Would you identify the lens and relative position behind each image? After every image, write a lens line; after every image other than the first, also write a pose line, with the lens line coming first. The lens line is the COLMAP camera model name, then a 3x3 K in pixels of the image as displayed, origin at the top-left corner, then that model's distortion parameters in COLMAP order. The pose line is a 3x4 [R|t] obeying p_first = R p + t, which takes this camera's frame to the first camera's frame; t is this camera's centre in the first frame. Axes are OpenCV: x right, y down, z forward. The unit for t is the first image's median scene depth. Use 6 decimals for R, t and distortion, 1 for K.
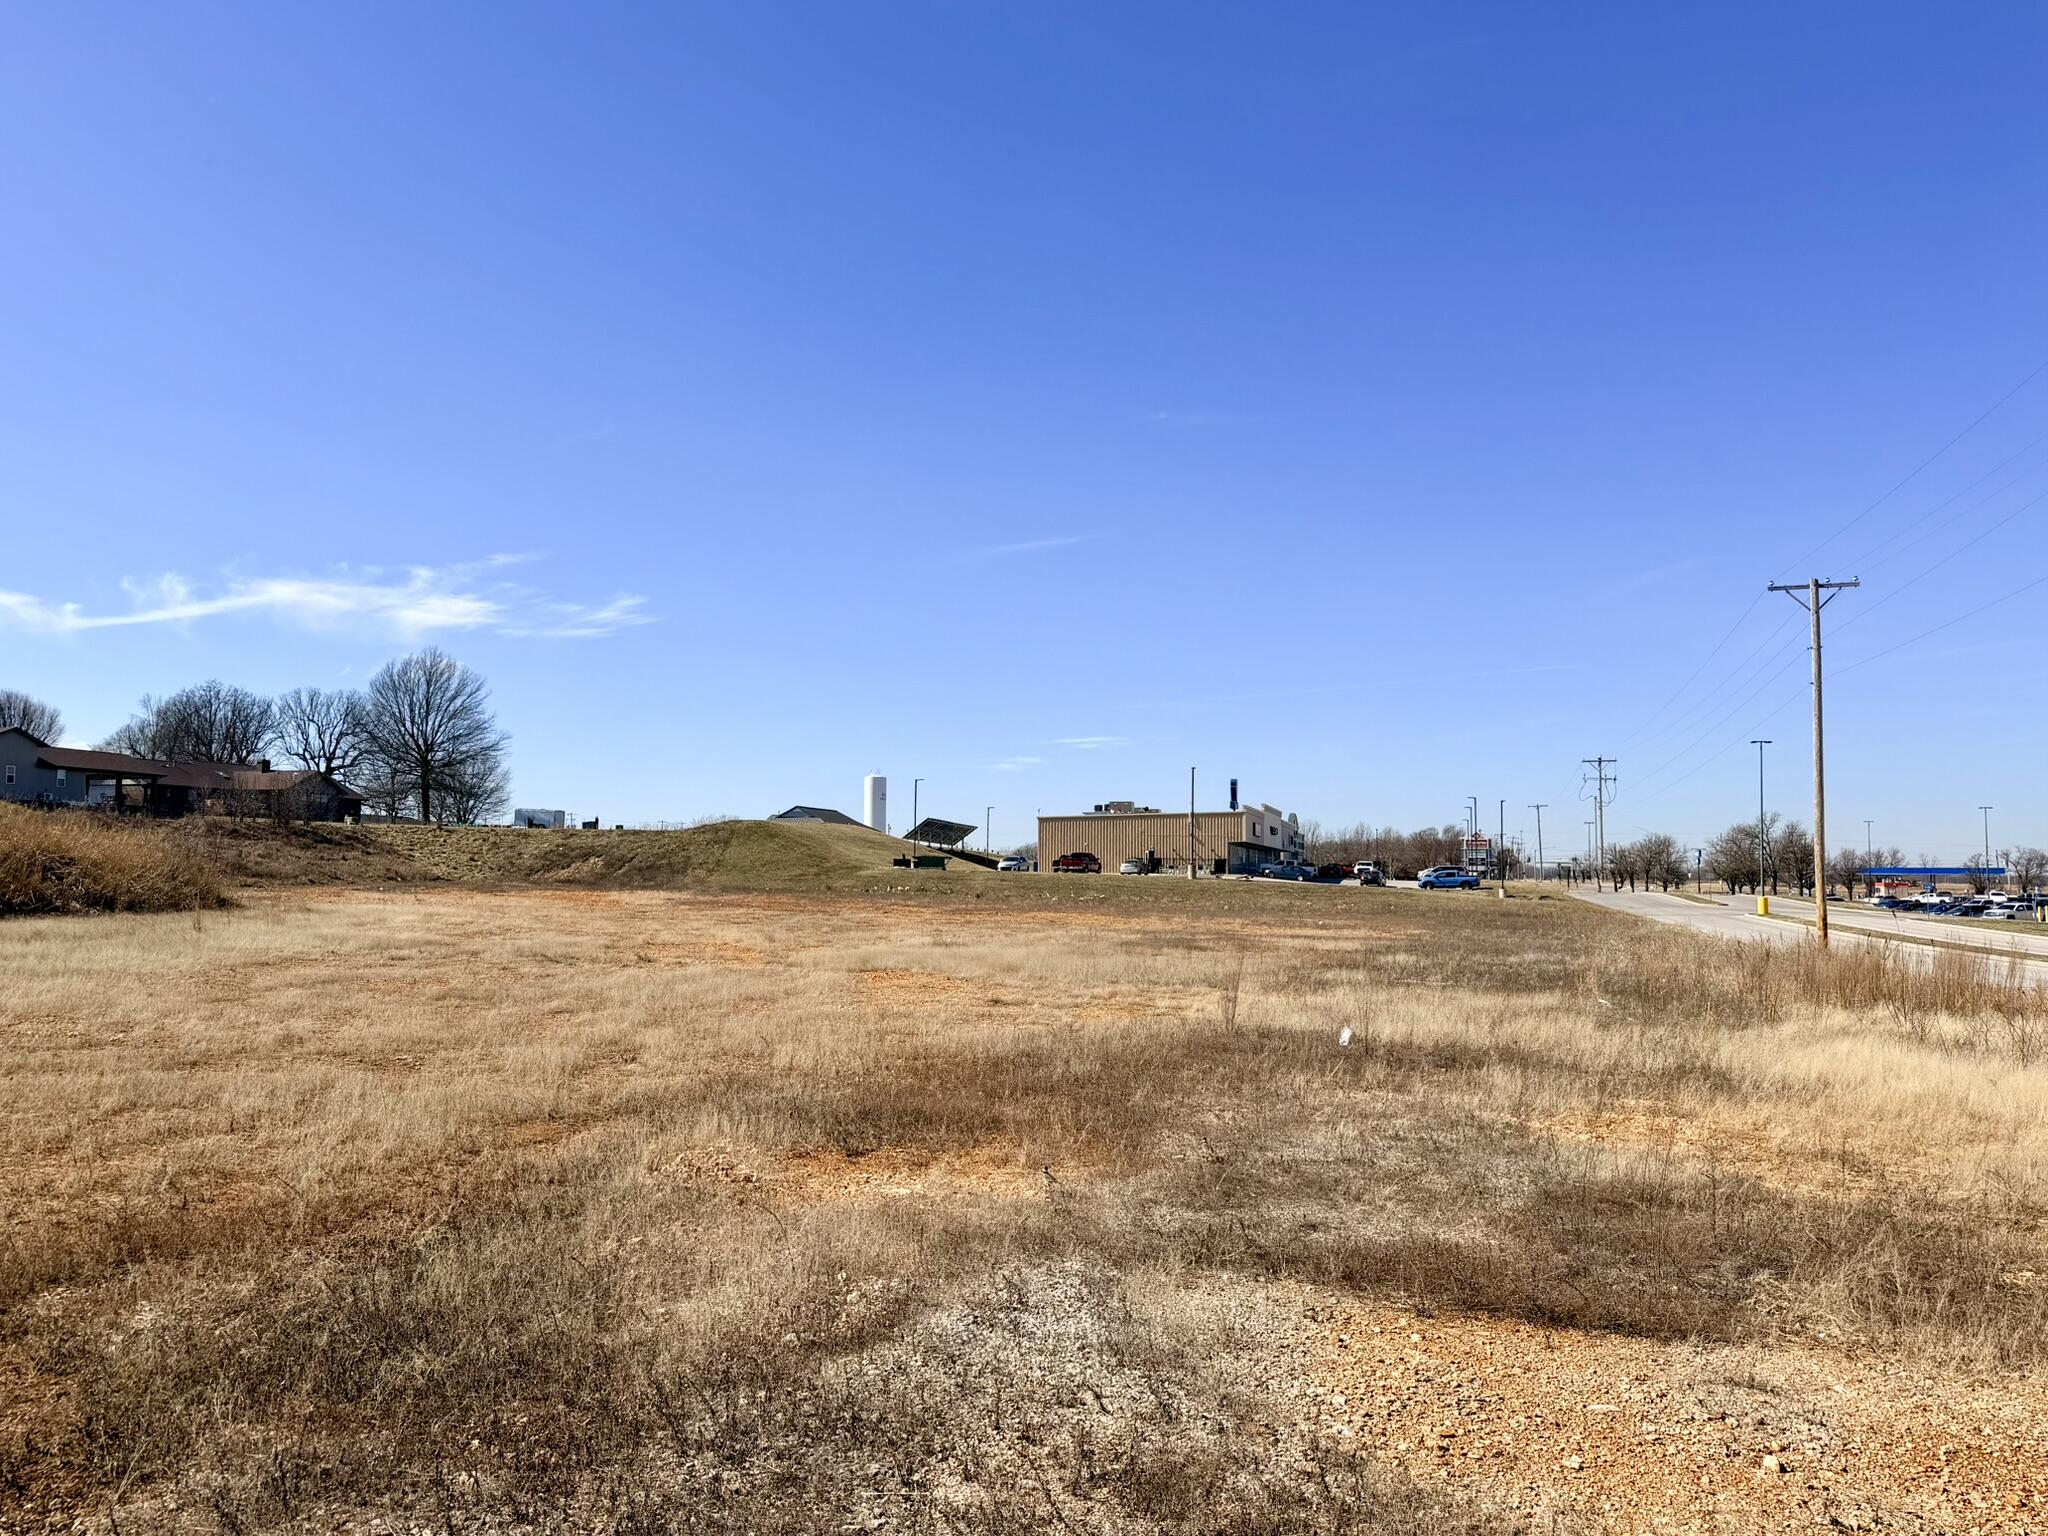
lens RADIAL K [[1510.0, 0, 1040.0], [0, 1510.0, 780.9], [0, 0, 1]] dist [0.052653, -0.030667]
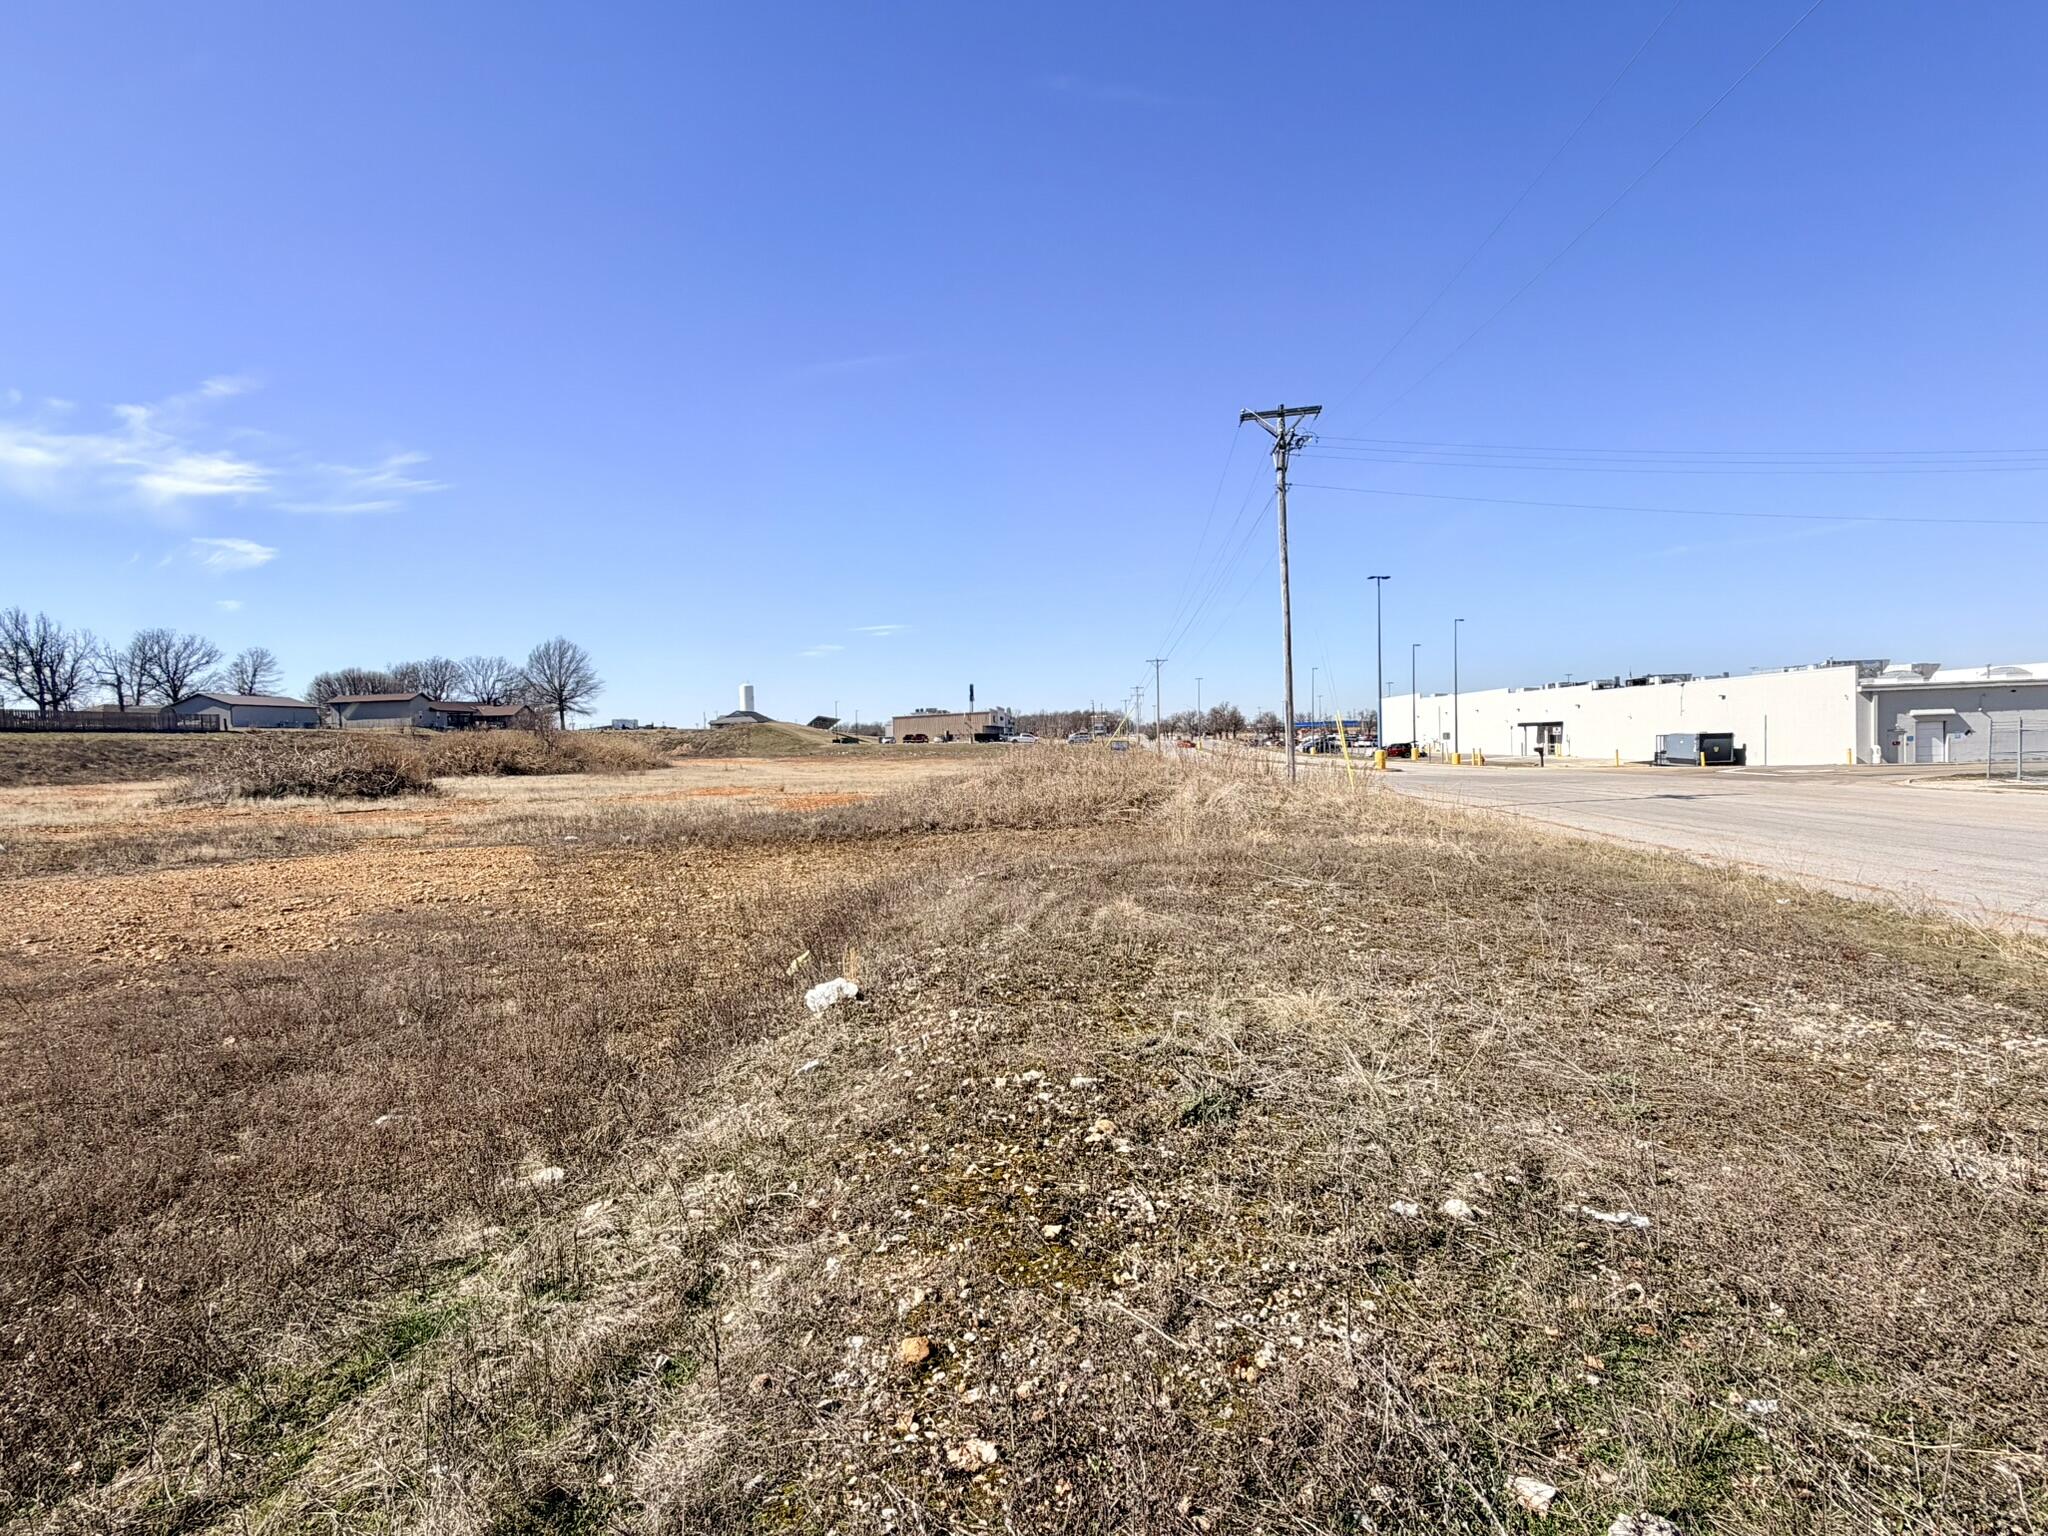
lens RADIAL K [[1028.5, 0, 1020.9], [0, 1028.5, 765.0], [0, 0, 1]] dist [0.002018, -0.000897]
pose [[0.980945, -0.041594, 0.189779, -0.096368], [0.024785, 0.995624, 0.090101, -0.032295], [-0.192696, -0.083680, 0.977684, -0.415823]]
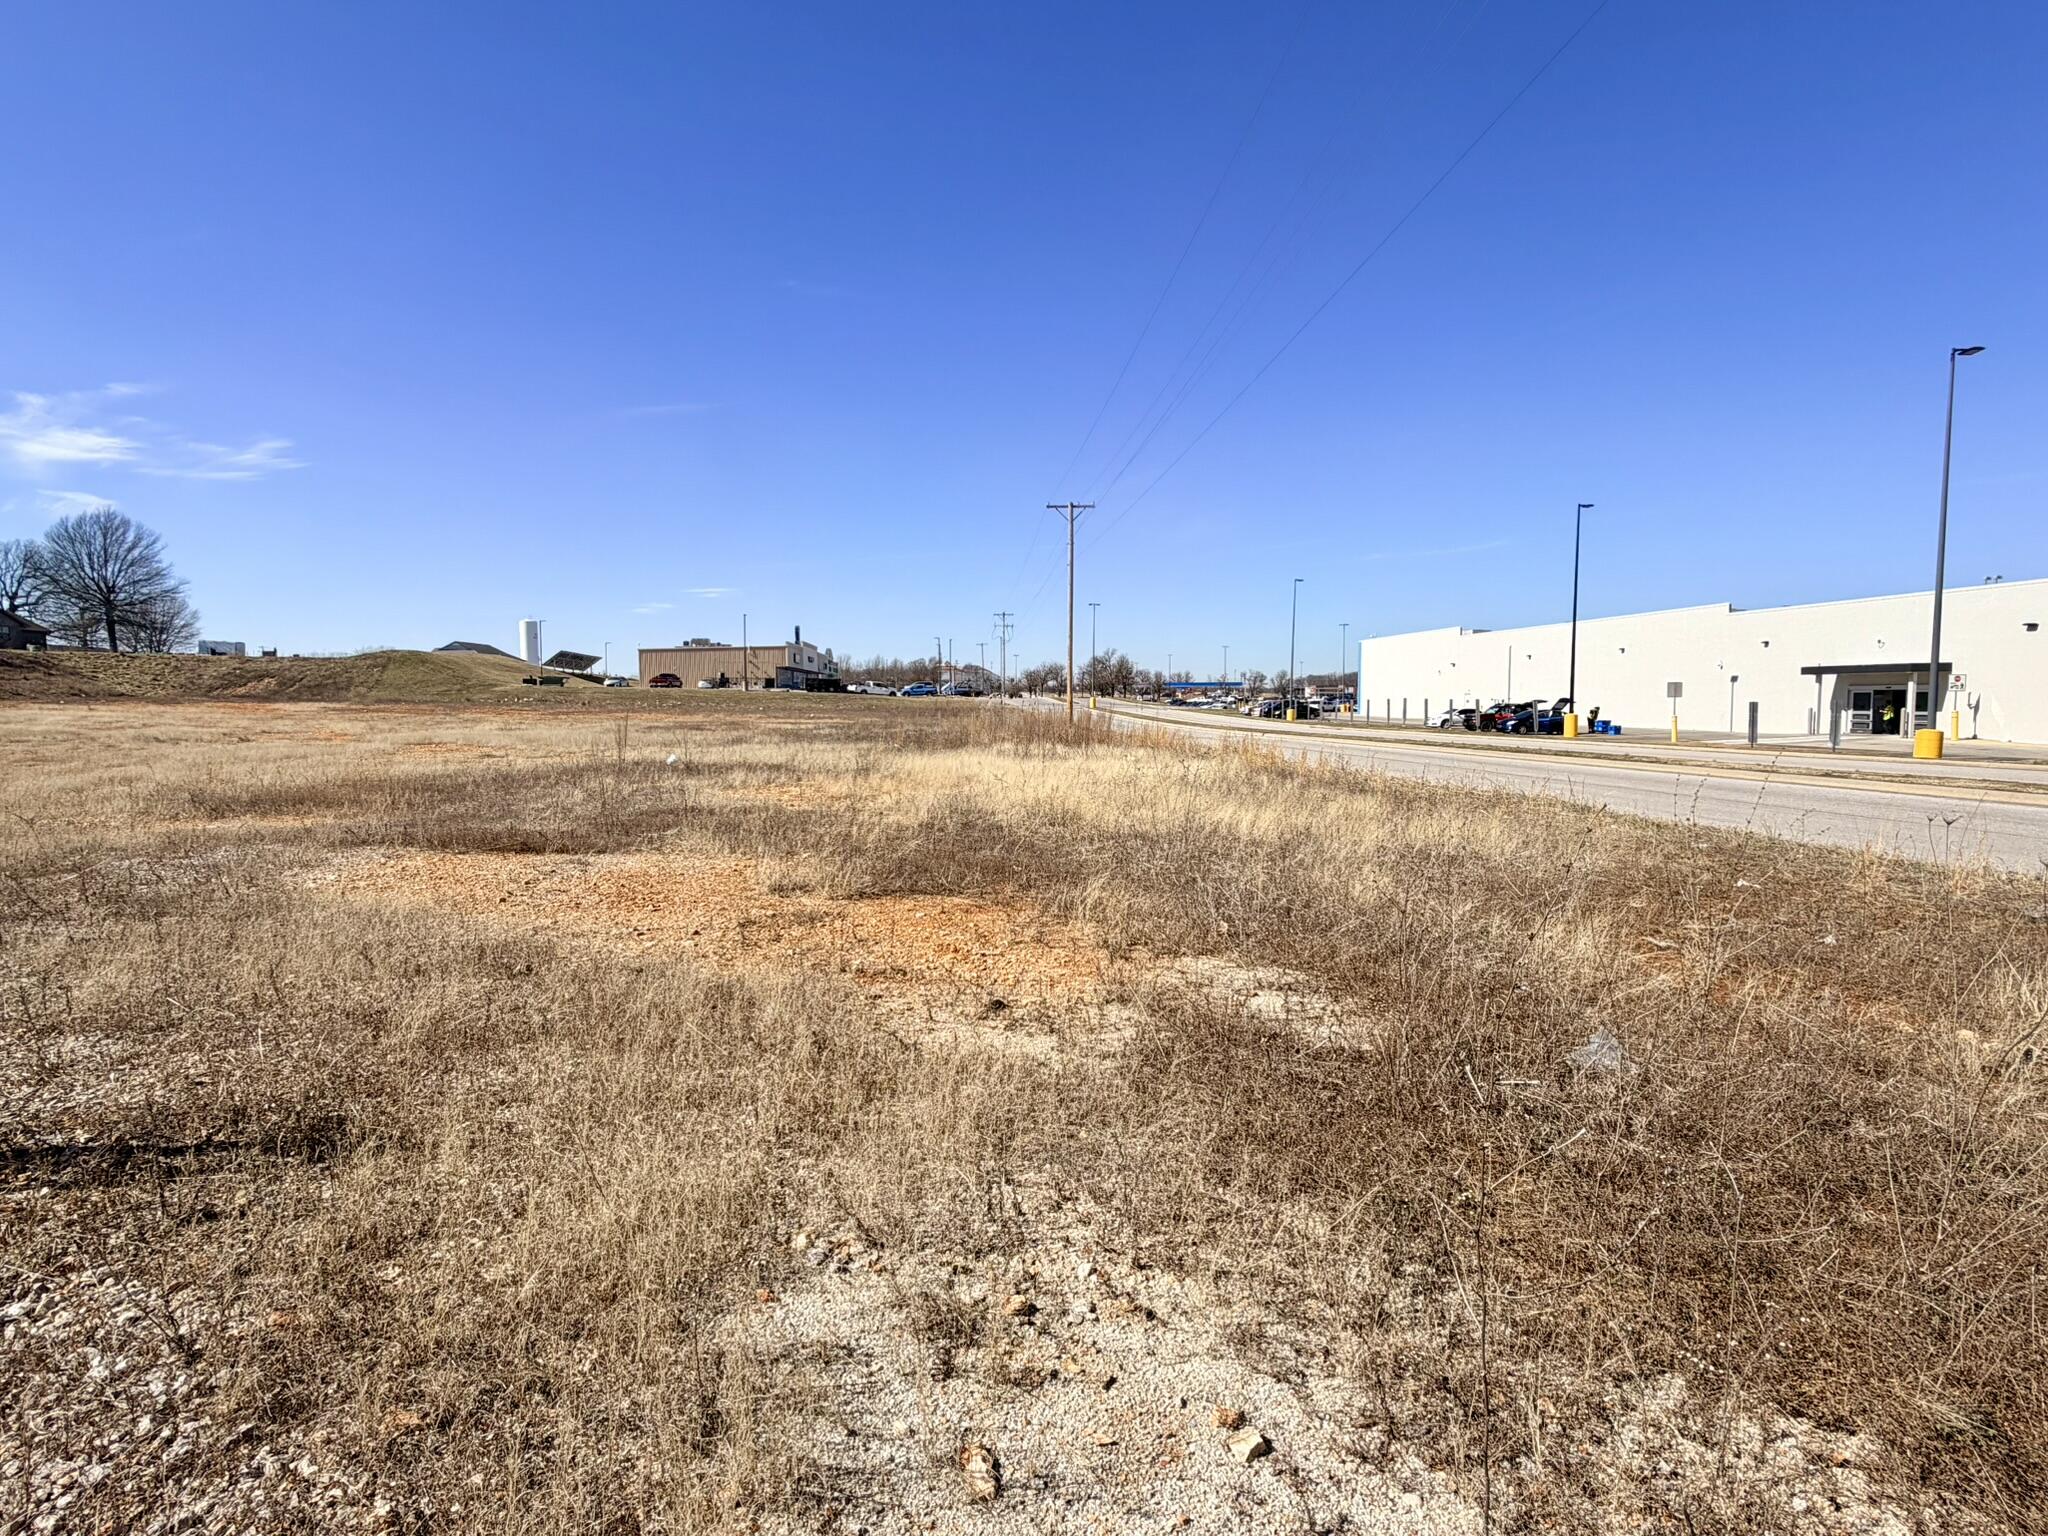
lens RADIAL K [[1028.5, 0, 1010.5], [0, 1028.5, 757.7], [0, 0, 1]] dist [0.002018, -0.000897]
pose [[0.949483, -0.028120, 0.312557, 0.024733], [-0.011075, 0.992354, 0.122925, 0.002609], [-0.313624, -0.120177, 0.941912, -0.023148]]
